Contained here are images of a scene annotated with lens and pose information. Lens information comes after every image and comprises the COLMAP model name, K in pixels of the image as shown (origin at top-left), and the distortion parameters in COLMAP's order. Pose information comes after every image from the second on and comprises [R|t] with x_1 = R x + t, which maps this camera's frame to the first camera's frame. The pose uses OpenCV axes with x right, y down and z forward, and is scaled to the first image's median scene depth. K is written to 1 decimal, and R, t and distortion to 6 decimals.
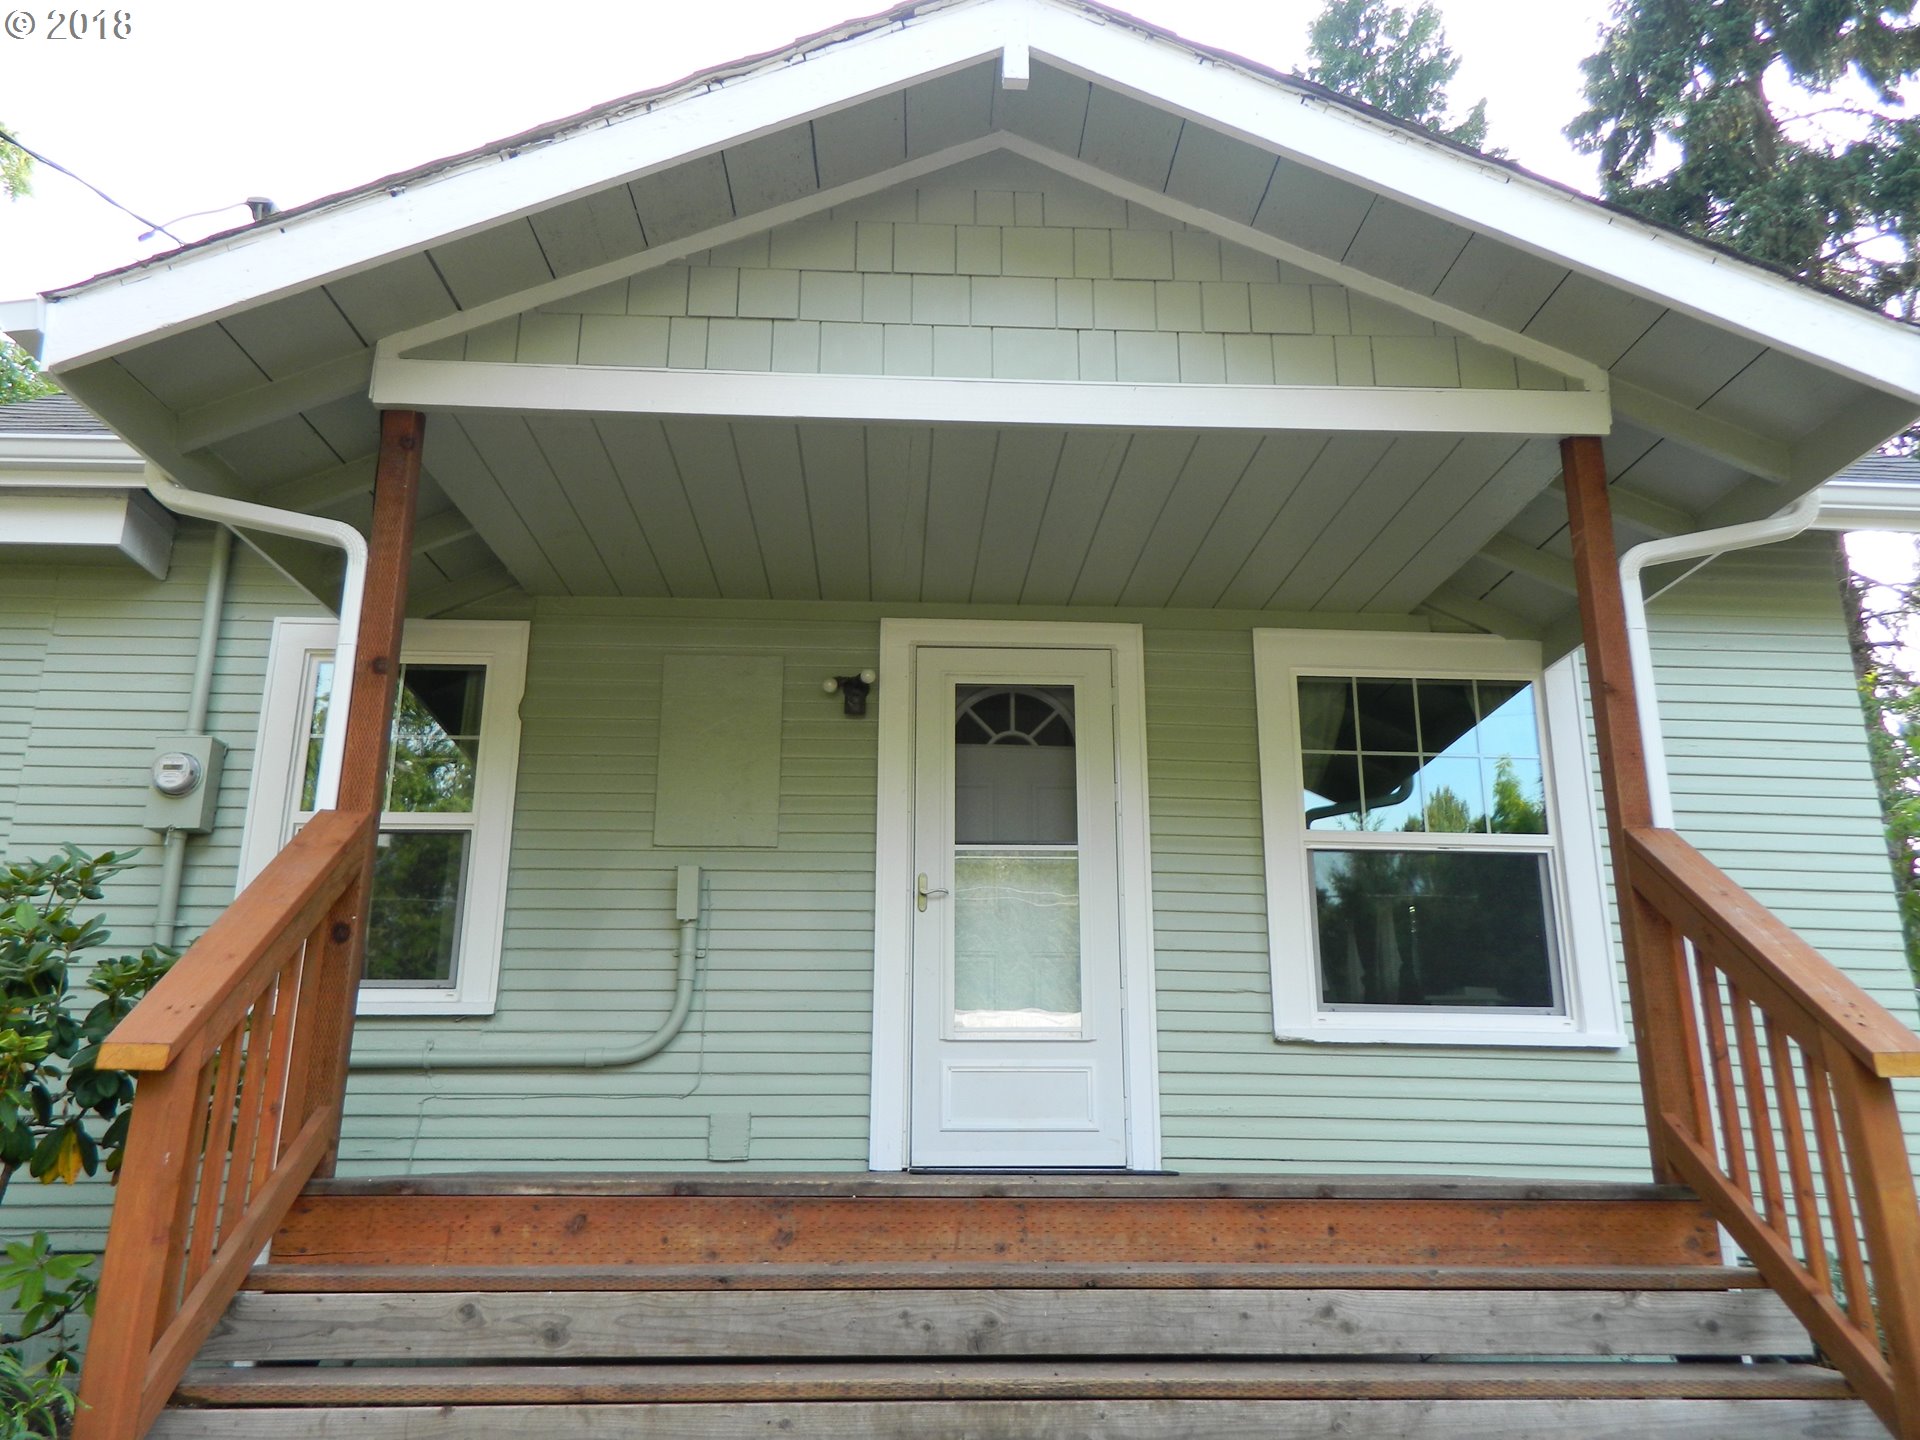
lens RADIAL K [[1432.6, 0, 968.4], [0, 1432.6, 726.0], [0, 0, 1]] dist [0.010144, -0.005399]
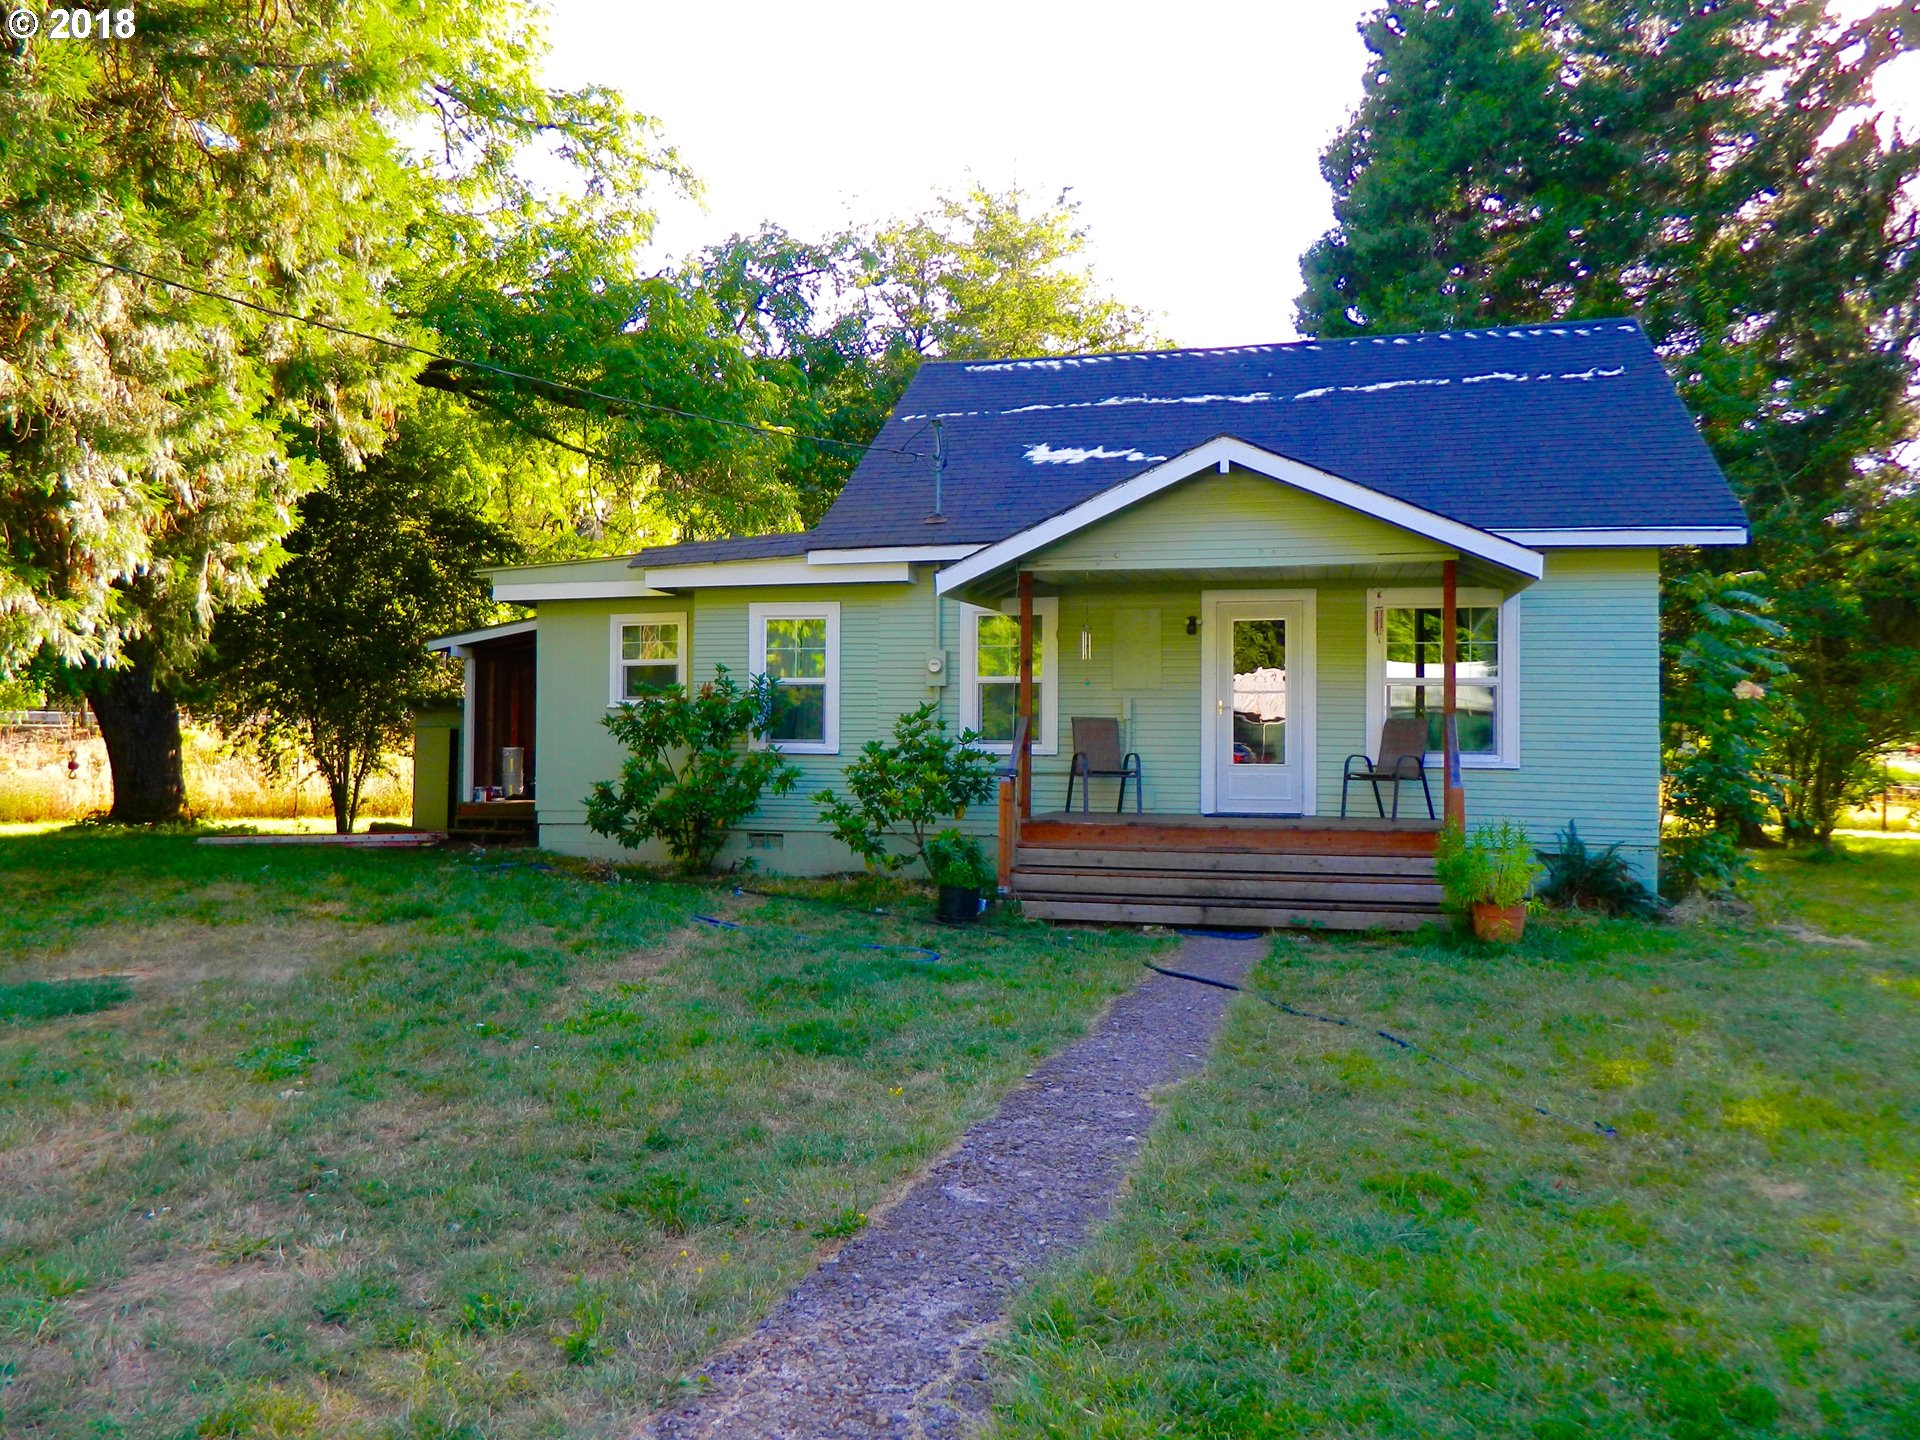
lens RADIAL K [[1432.6, 0, 962.4], [0, 1432.6, 716.8], [0, 0, 1]] dist [0.010144, -0.005399]
pose [[0.953920, -0.001026, -0.300059, 0.281891], [0.080774, 0.963959, 0.253493, -0.525941], [0.288985, -0.266049, 0.919622, -1.402505]]
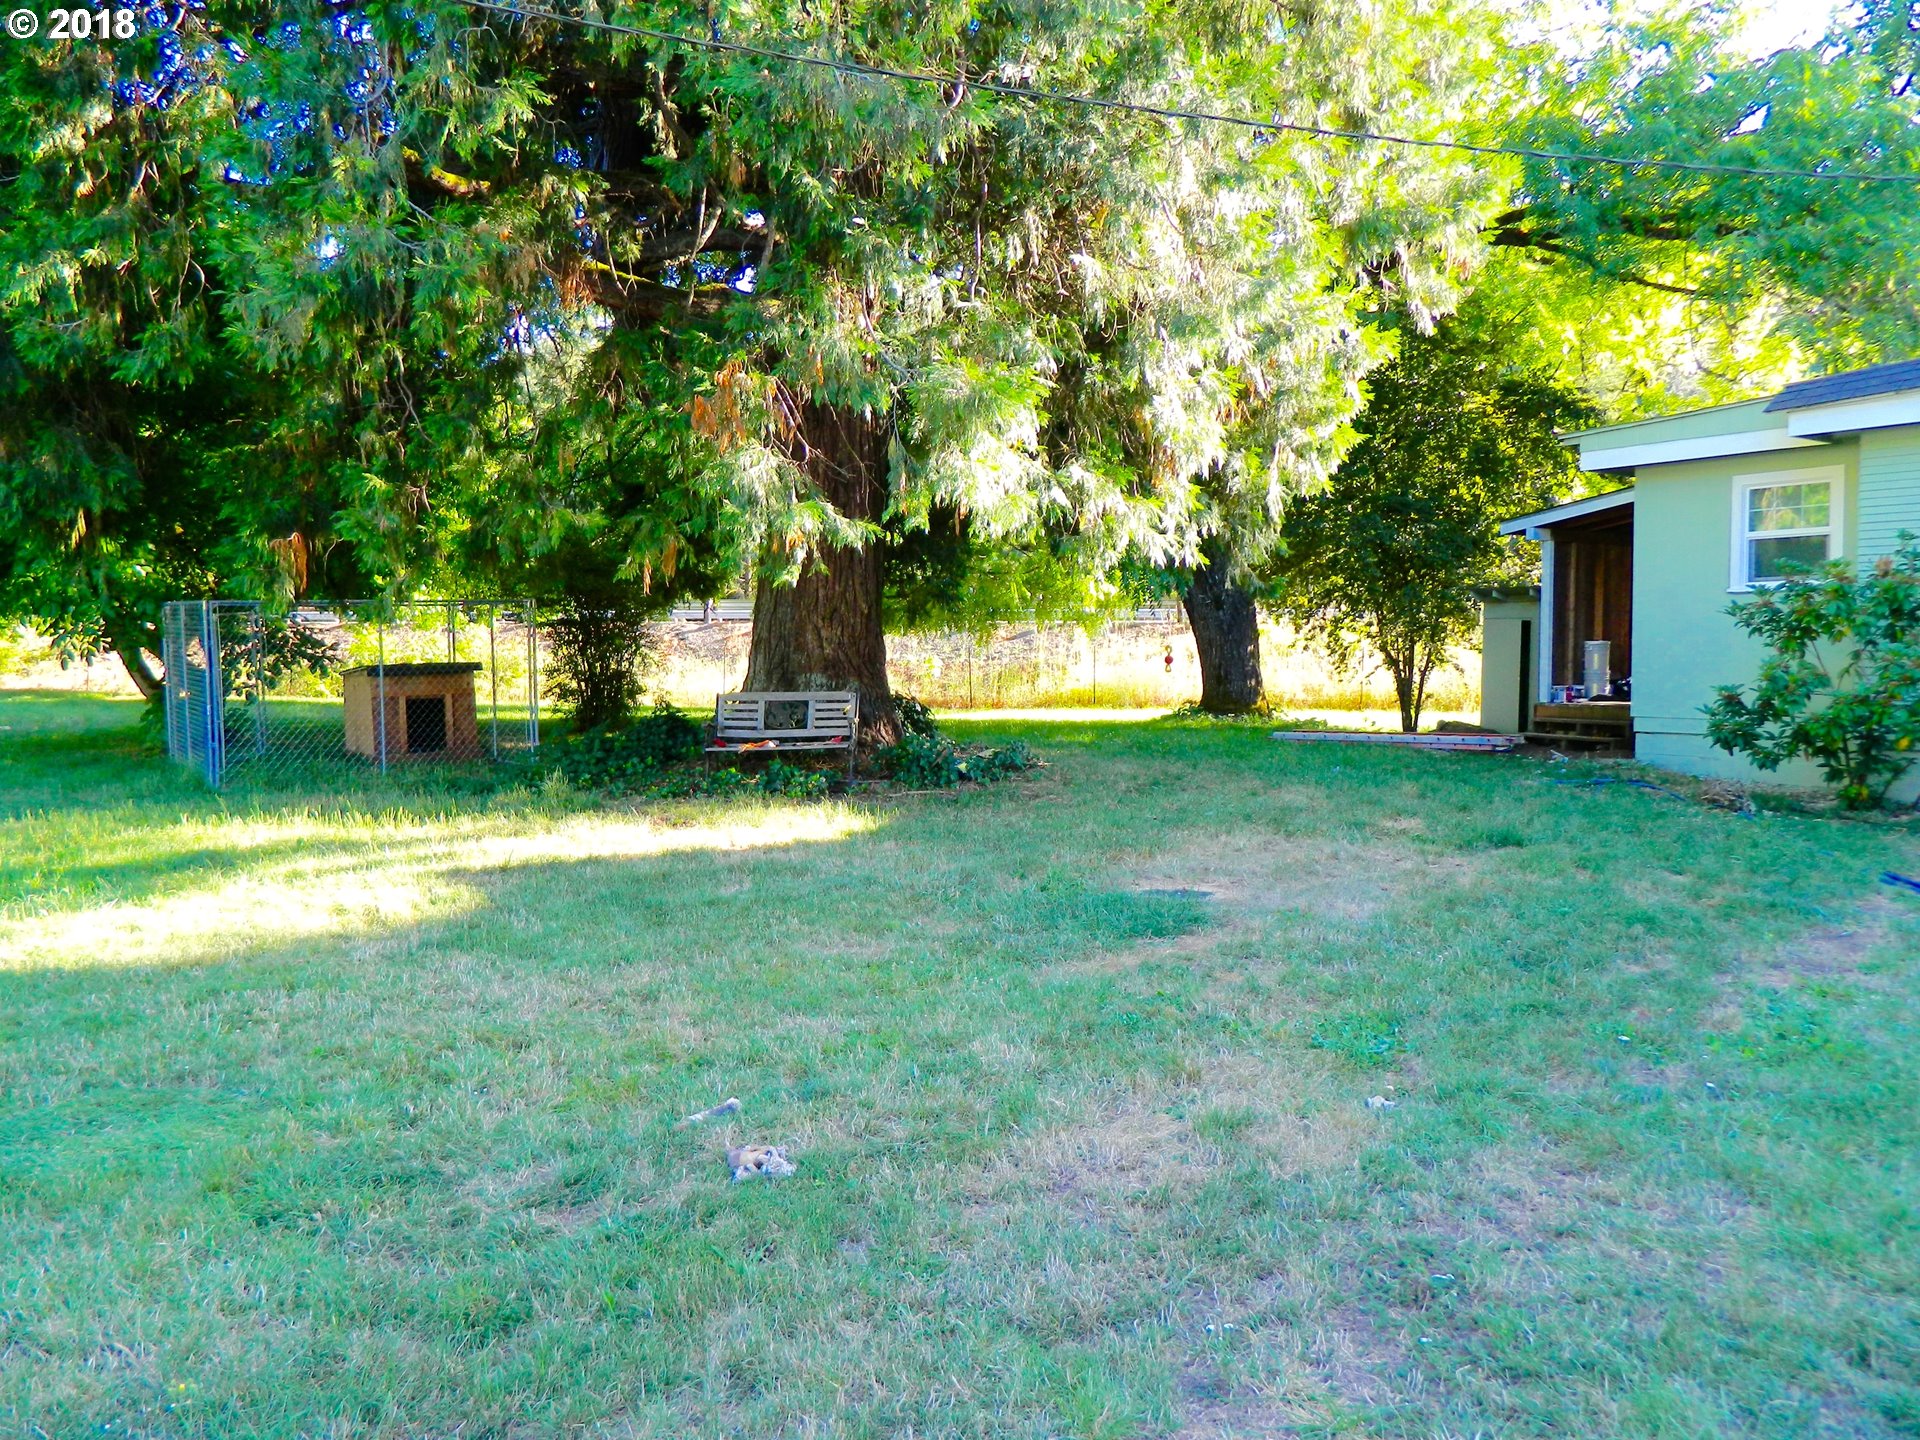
lens RADIAL K [[1432.6, 0, 963.3], [0, 1432.6, 701.3], [0, 0, 1]] dist [0.010144, -0.005399]
pose [[0.534189, 0.037016, -0.844554, 0.053000], [0.245848, 0.949058, 0.197098, -0.468917], [0.808827, -0.312920, 0.497876, -1.179144]]
